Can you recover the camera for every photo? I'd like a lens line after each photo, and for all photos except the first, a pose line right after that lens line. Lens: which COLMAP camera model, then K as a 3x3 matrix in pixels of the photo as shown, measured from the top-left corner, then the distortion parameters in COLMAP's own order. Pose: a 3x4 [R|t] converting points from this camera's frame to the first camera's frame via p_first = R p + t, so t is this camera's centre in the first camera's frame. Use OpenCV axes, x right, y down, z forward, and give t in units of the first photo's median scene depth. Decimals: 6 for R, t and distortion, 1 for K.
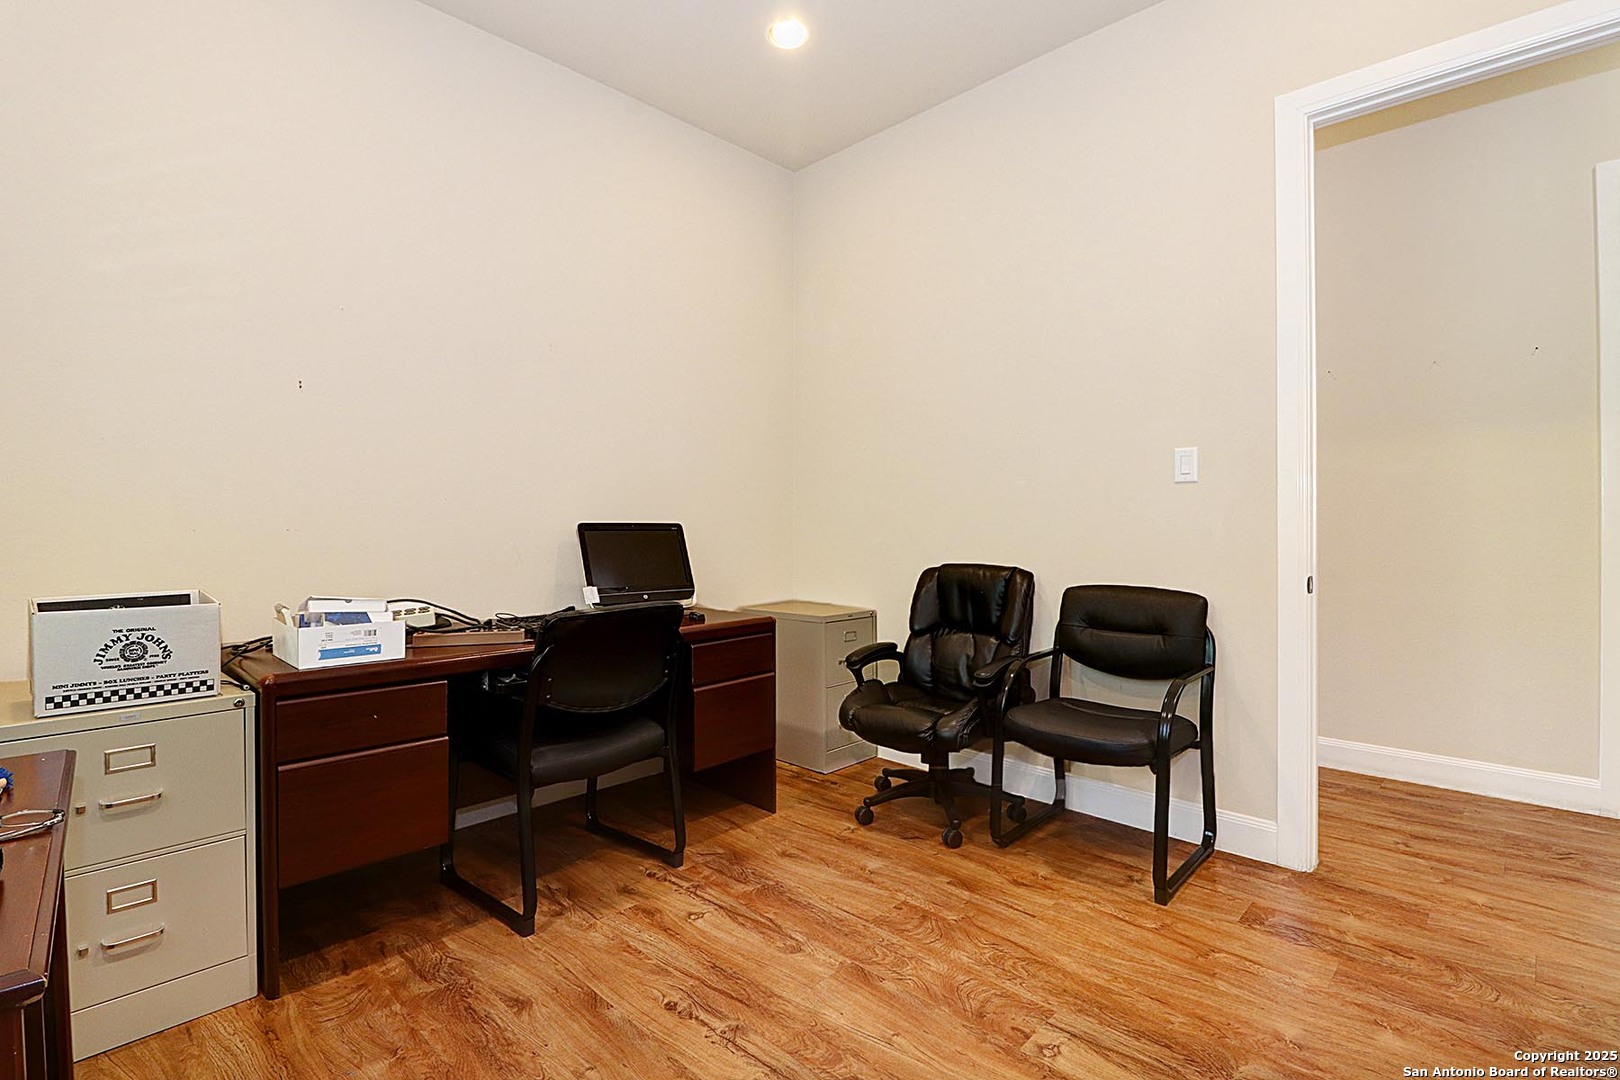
lens RADIAL K [[757.9, 0, 801.9], [0, 757.9, 528.2], [0, 0, 1]] dist [-0.001841, -0.003371]
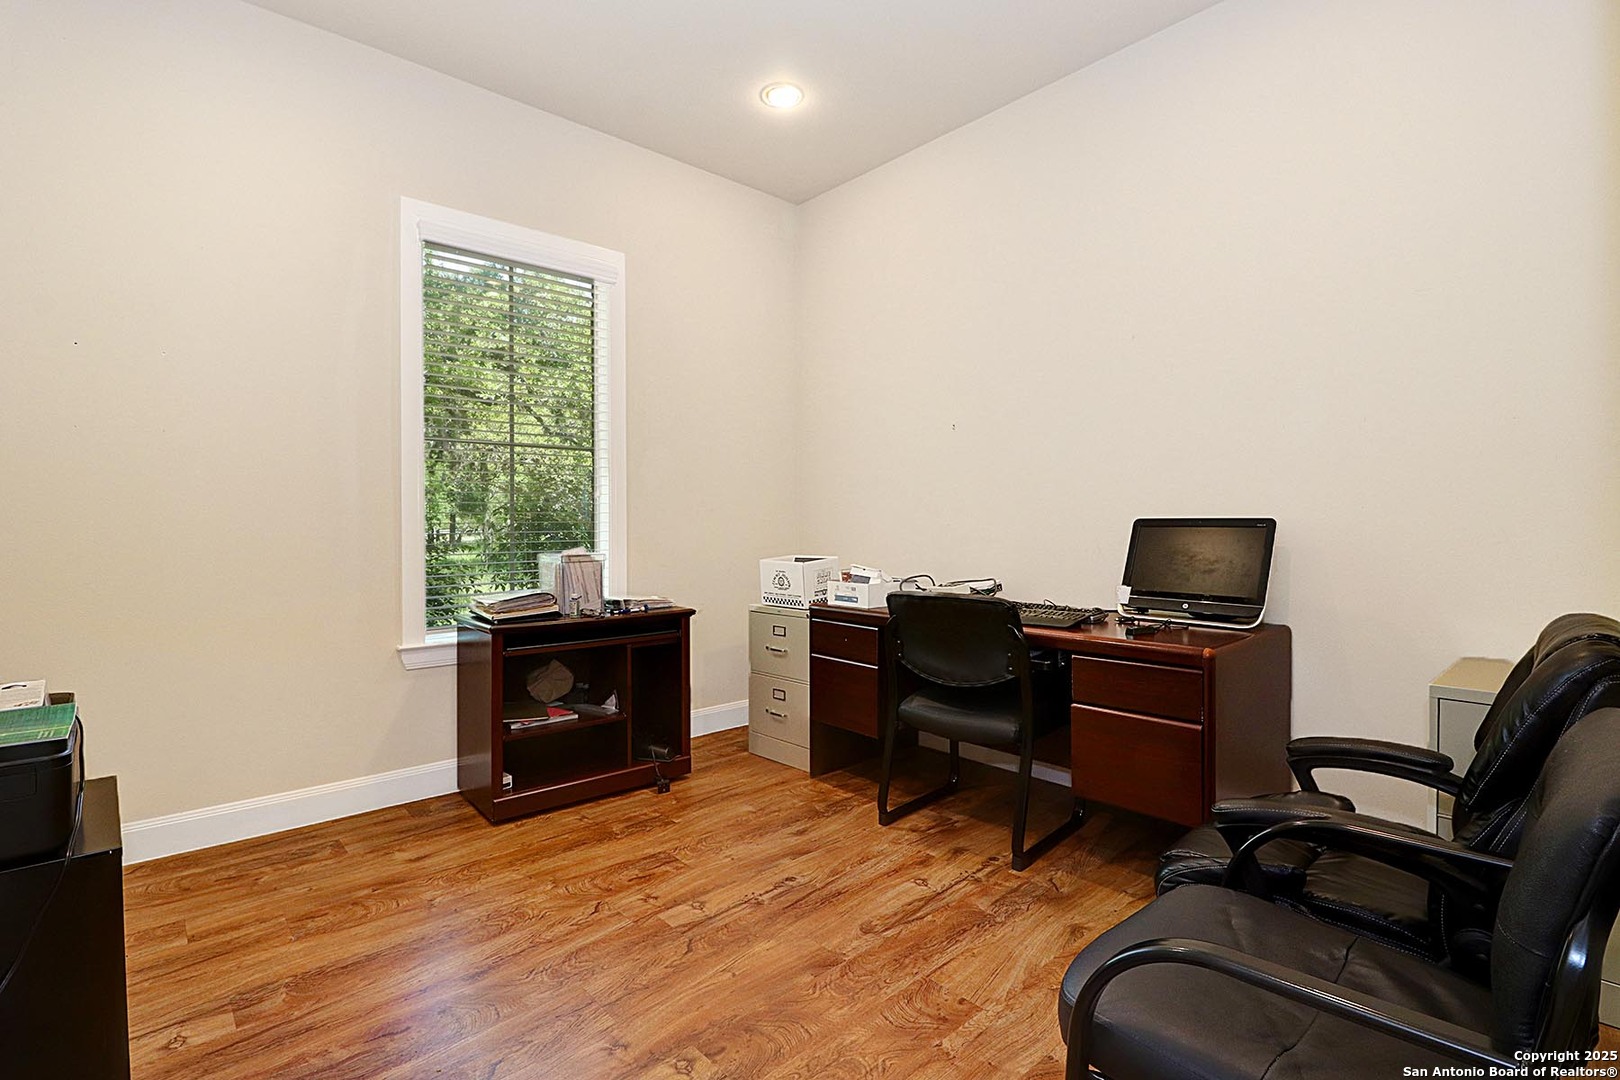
lens RADIAL K [[757.9, 0, 802.6], [0, 757.9, 543.1], [0, 0, 1]] dist [-0.001841, -0.003371]
pose [[-0.065636, 0.028519, -0.997436, 0.990440], [0.000570, 0.999592, 0.028543, -0.005372], [0.997843, 0.001305, -0.065625, 0.950006]]
